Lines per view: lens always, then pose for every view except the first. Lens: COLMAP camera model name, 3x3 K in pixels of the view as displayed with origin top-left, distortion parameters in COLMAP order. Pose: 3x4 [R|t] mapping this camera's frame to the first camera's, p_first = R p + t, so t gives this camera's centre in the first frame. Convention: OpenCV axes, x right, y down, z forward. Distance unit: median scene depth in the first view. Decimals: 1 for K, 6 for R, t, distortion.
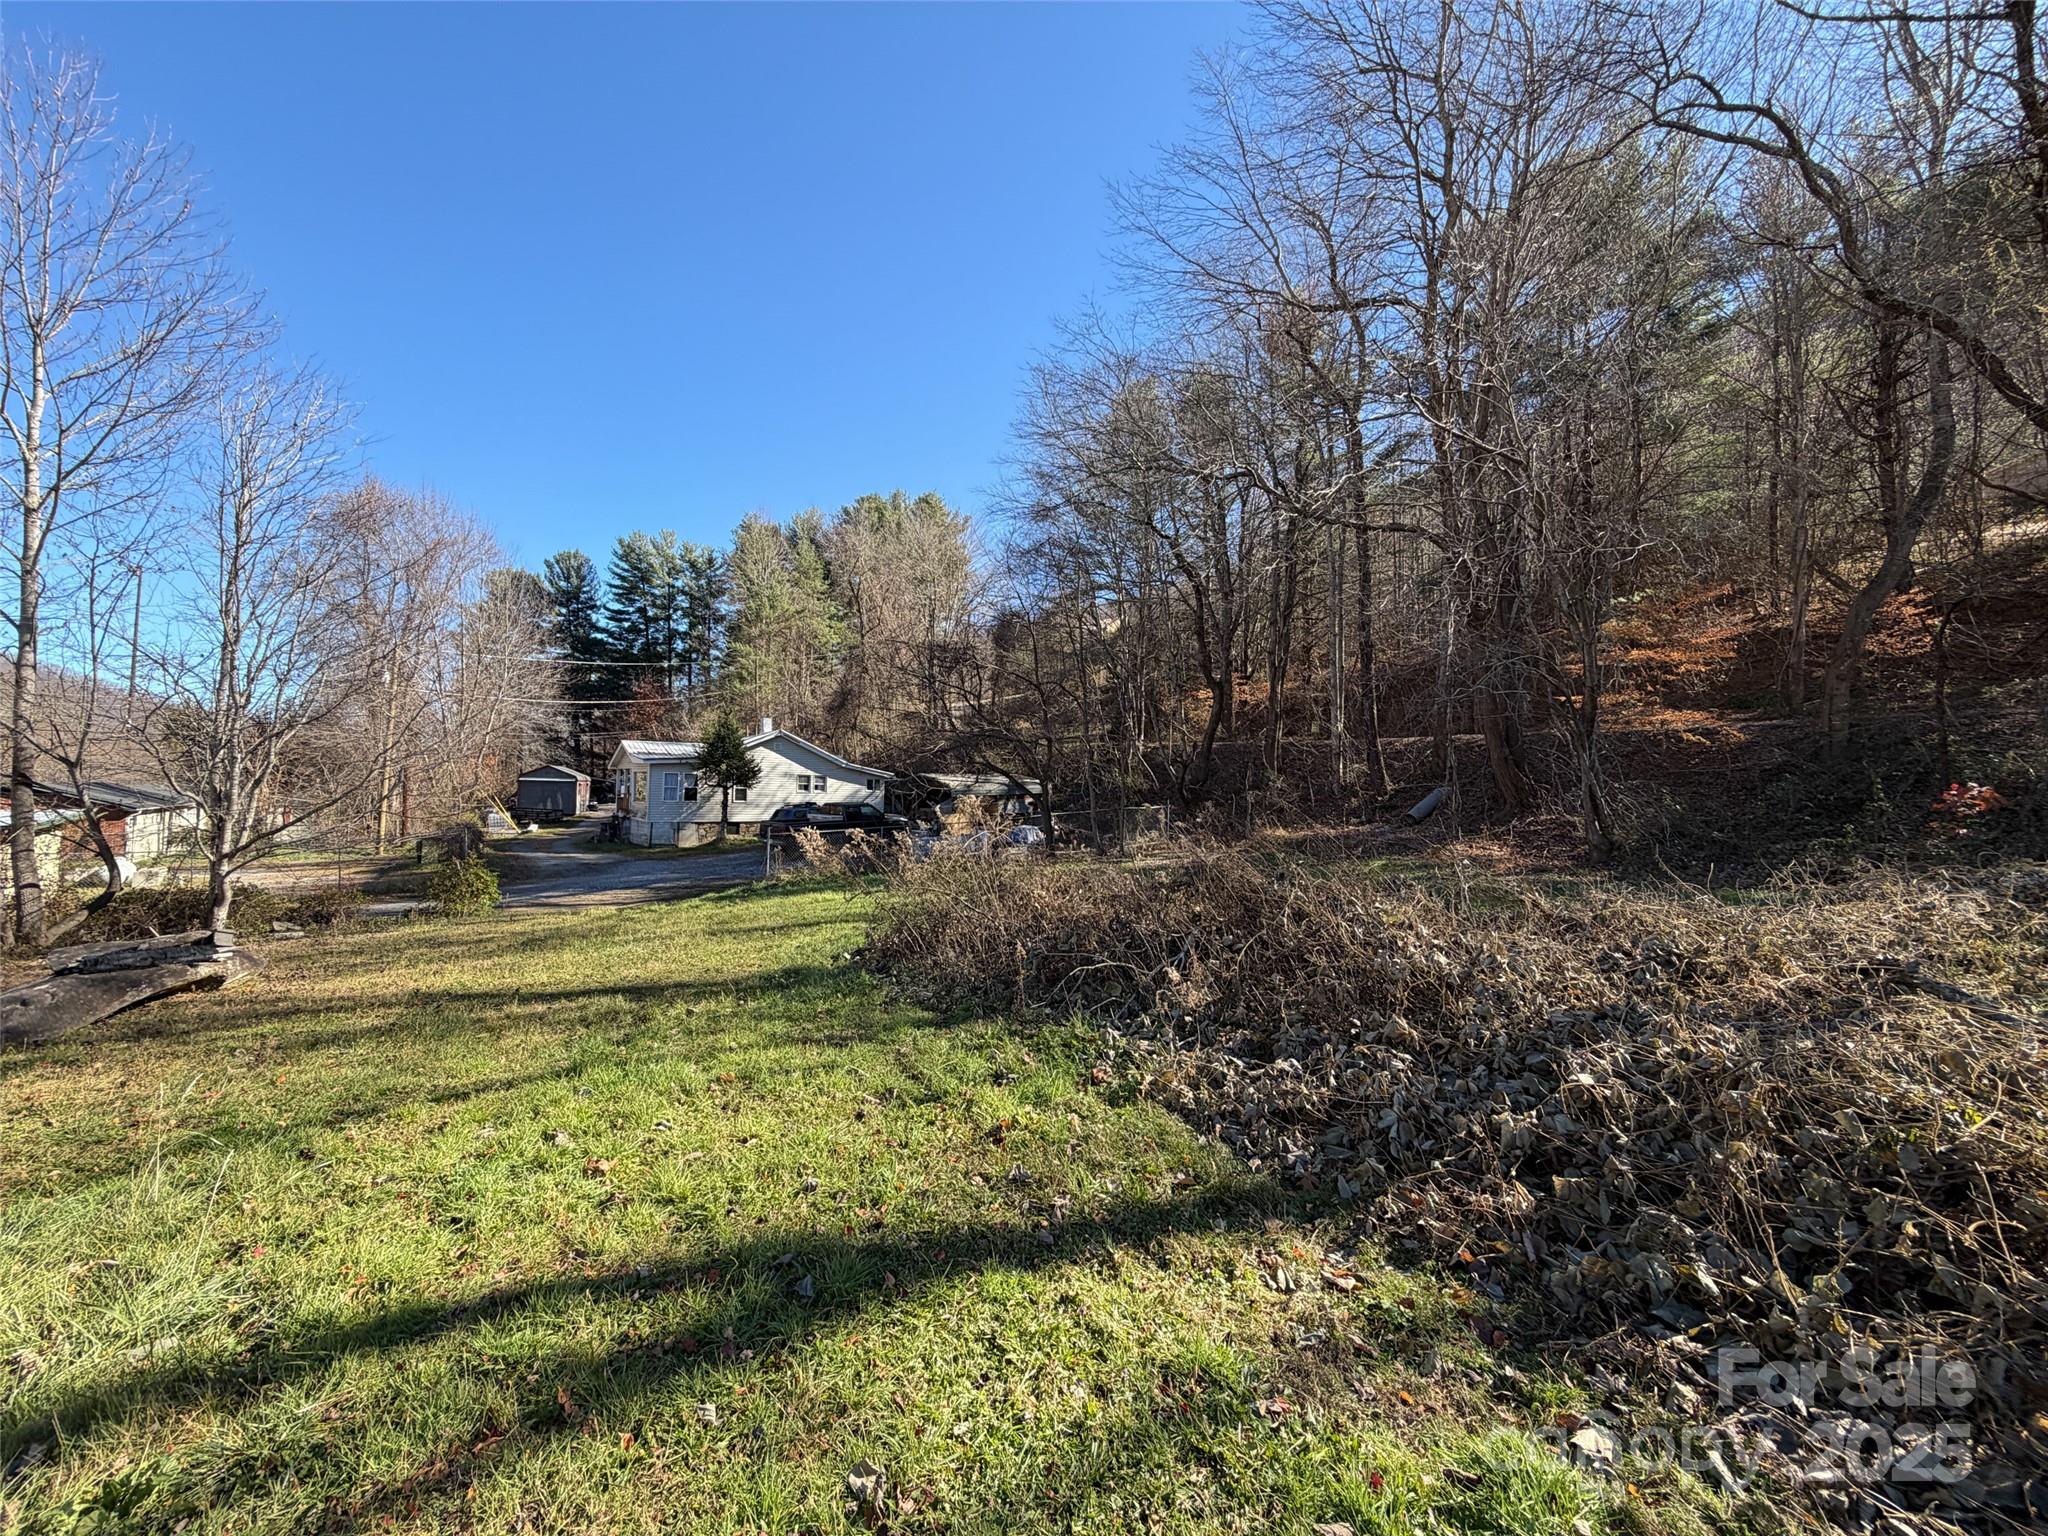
lens RADIAL K [[812.4, 0, 1022.4], [0, 812.4, 757.8], [0, 0, 1]] dist [0.001465, -0.000023]
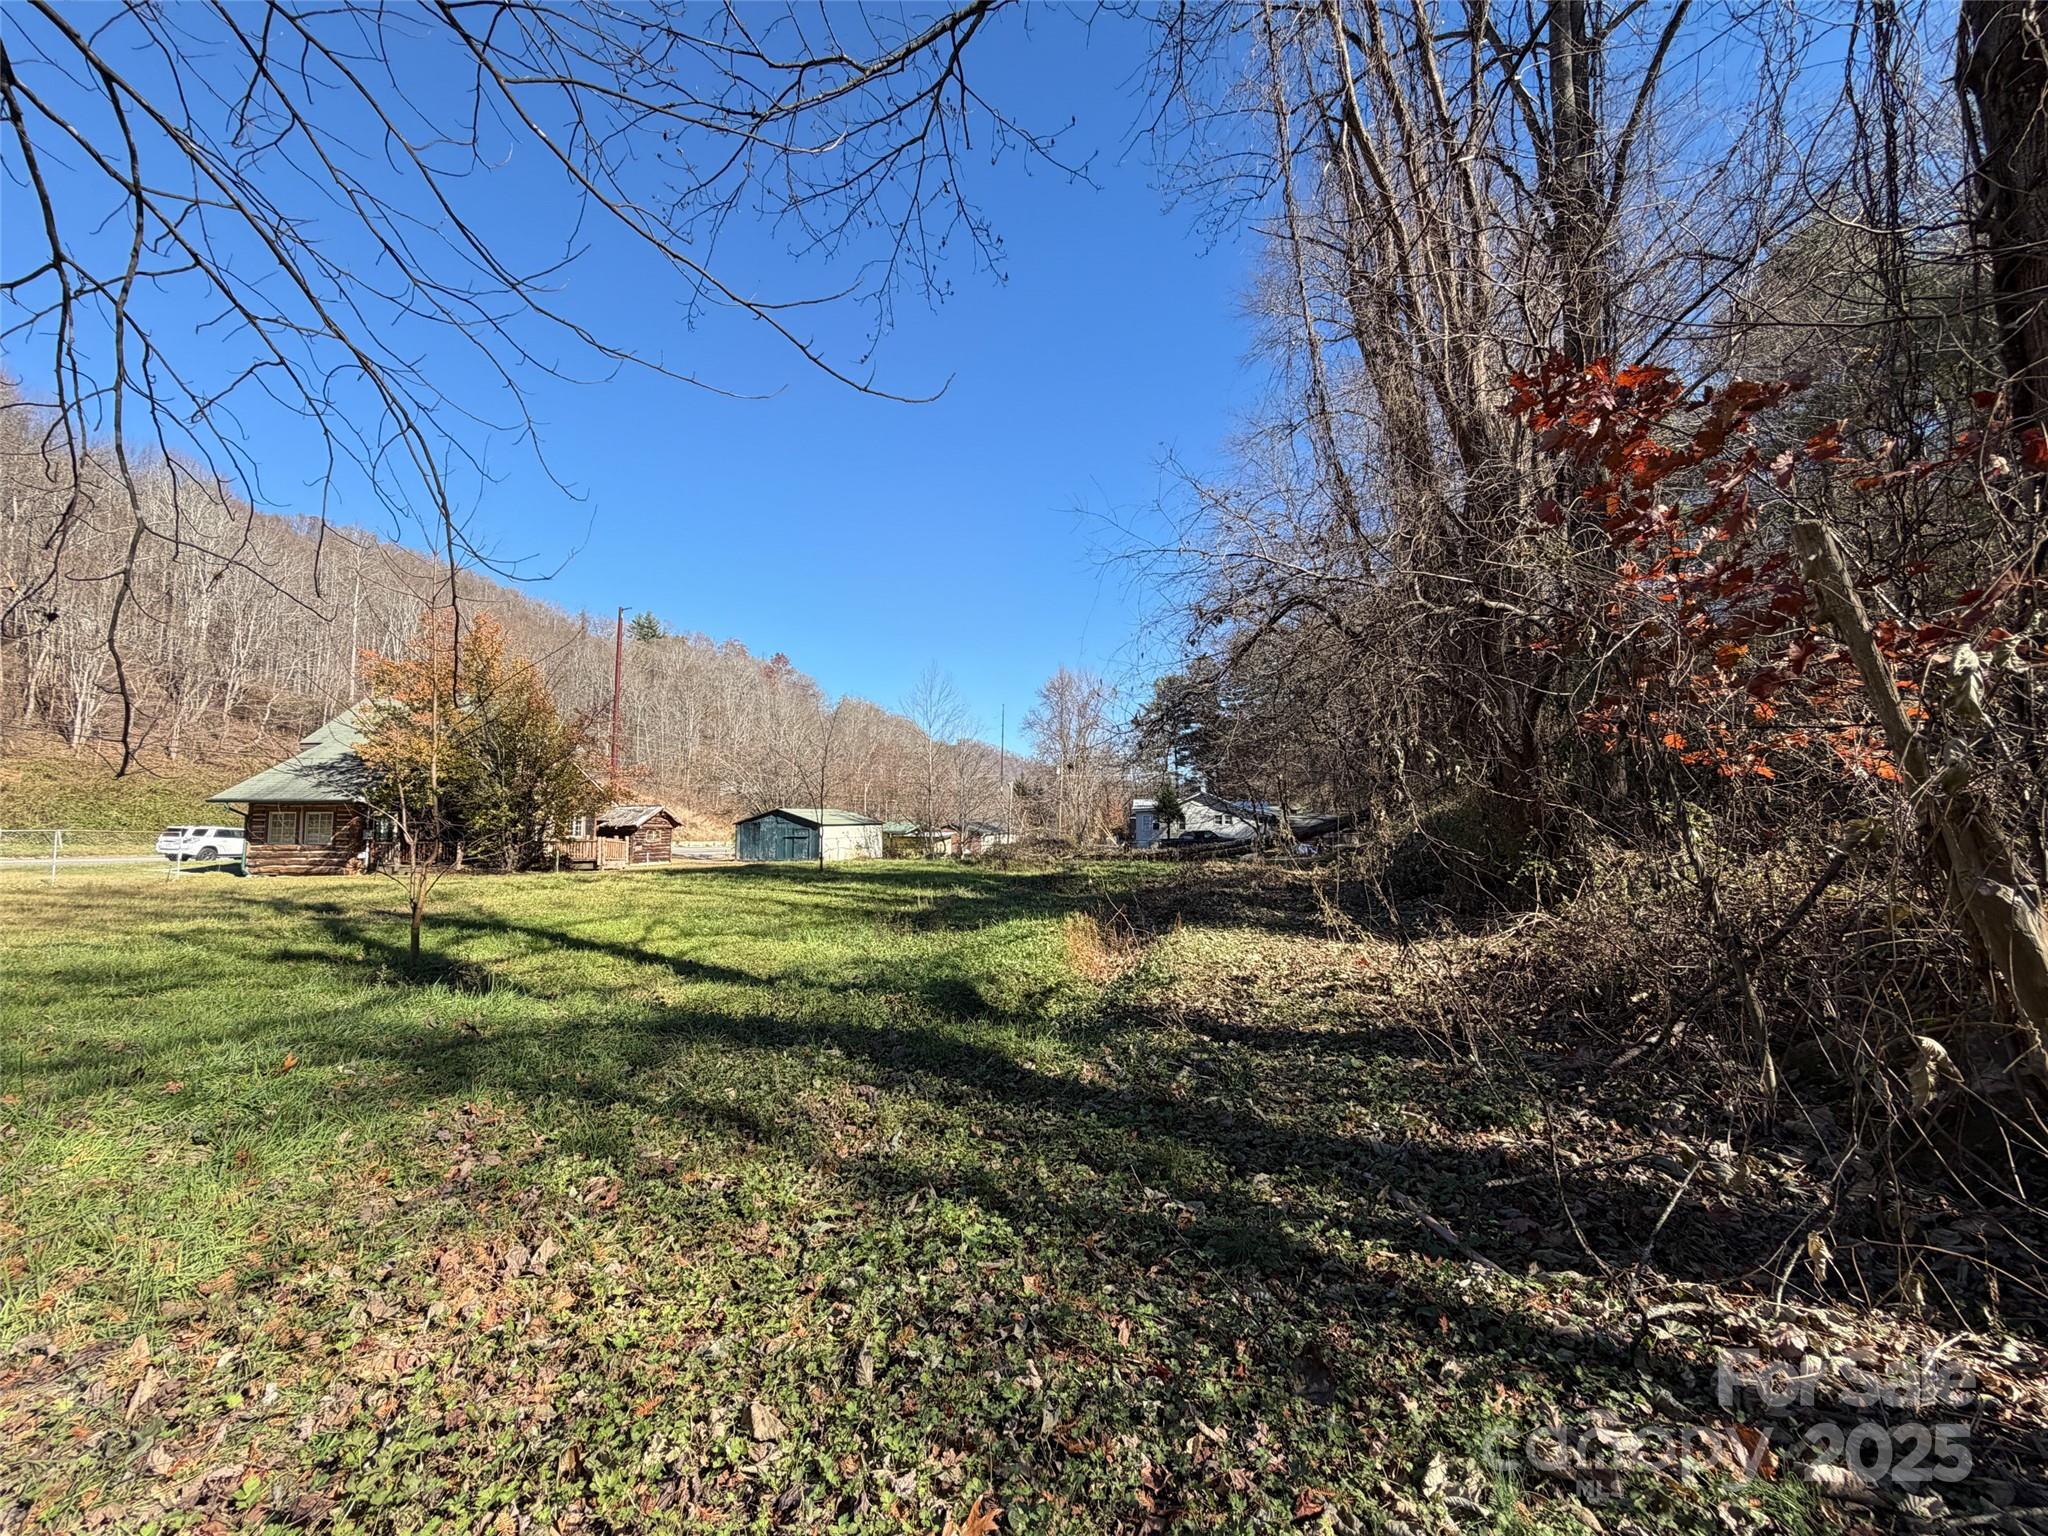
lens RADIAL K [[812.4, 0, 1014.9], [0, 812.4, 763.9], [0, 0, 1]] dist [0.001465, -0.000023]
pose [[0.657004, -0.060293, -0.751473, 0.309315], [0.037746, 0.998177, -0.047087, -0.009391], [0.752942, 0.002571, 0.658082, -0.200007]]
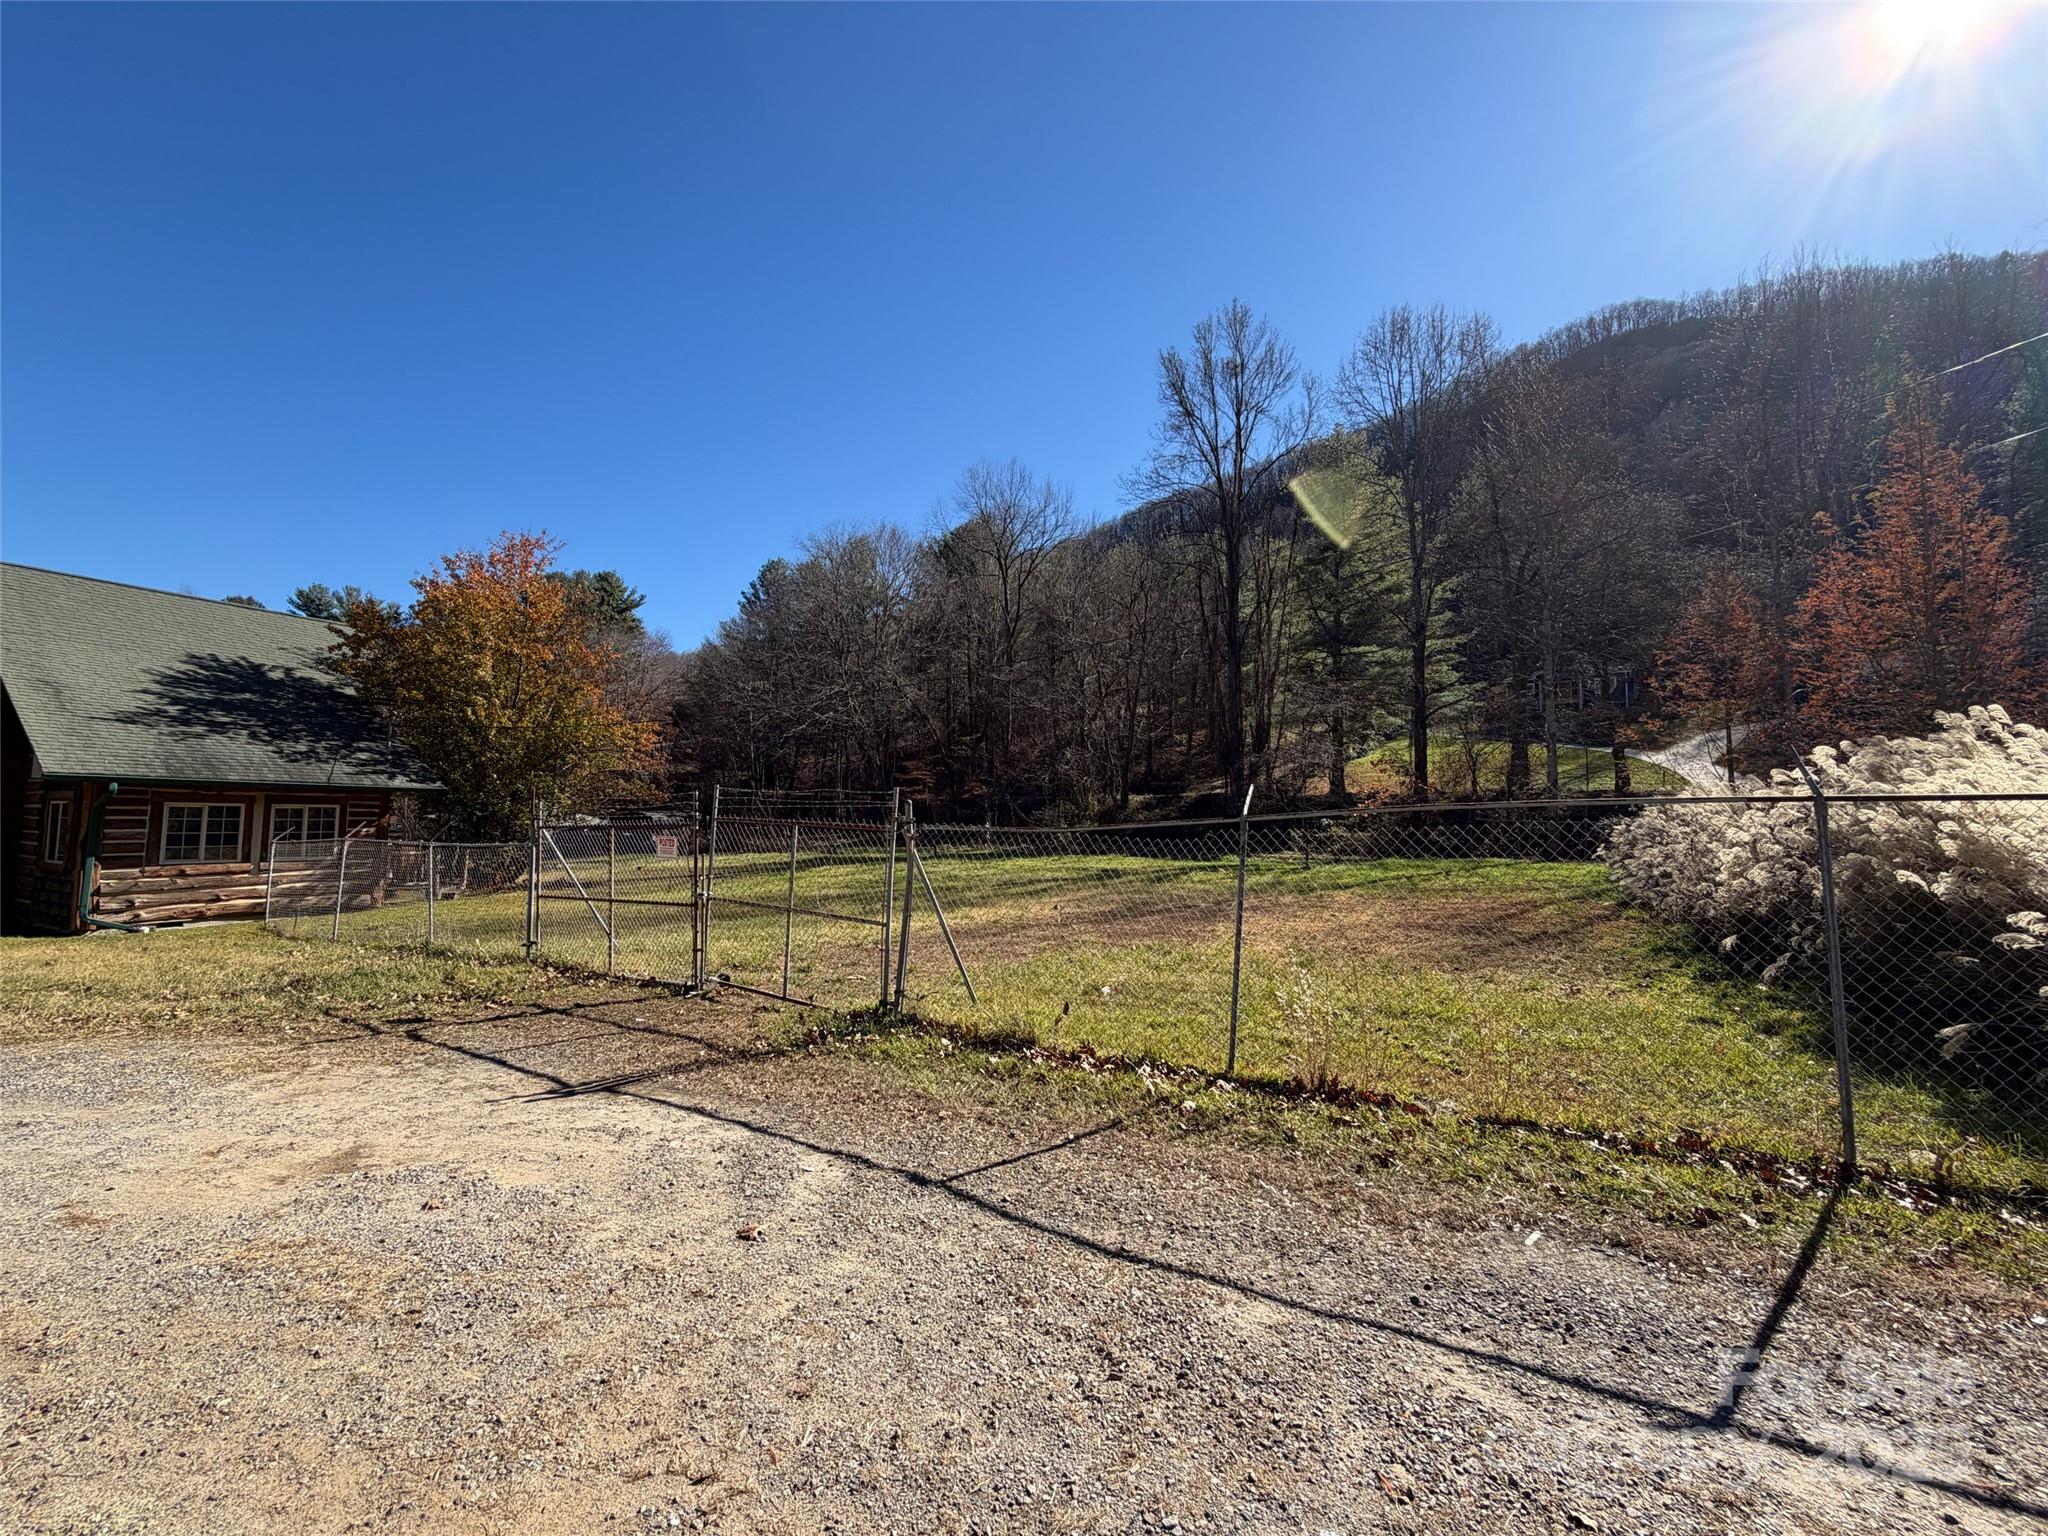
lens RADIAL K [[812.4, 0, 1016.9], [0, 812.4, 764.9], [0, 0, 1]] dist [0.001465, -0.000023]
pose [[0.923427, 0.022190, 0.383133, -0.012922], [-0.014799, 0.999643, -0.022228, -0.022549], [-0.383489, 0.014856, 0.923426, -0.418428]]
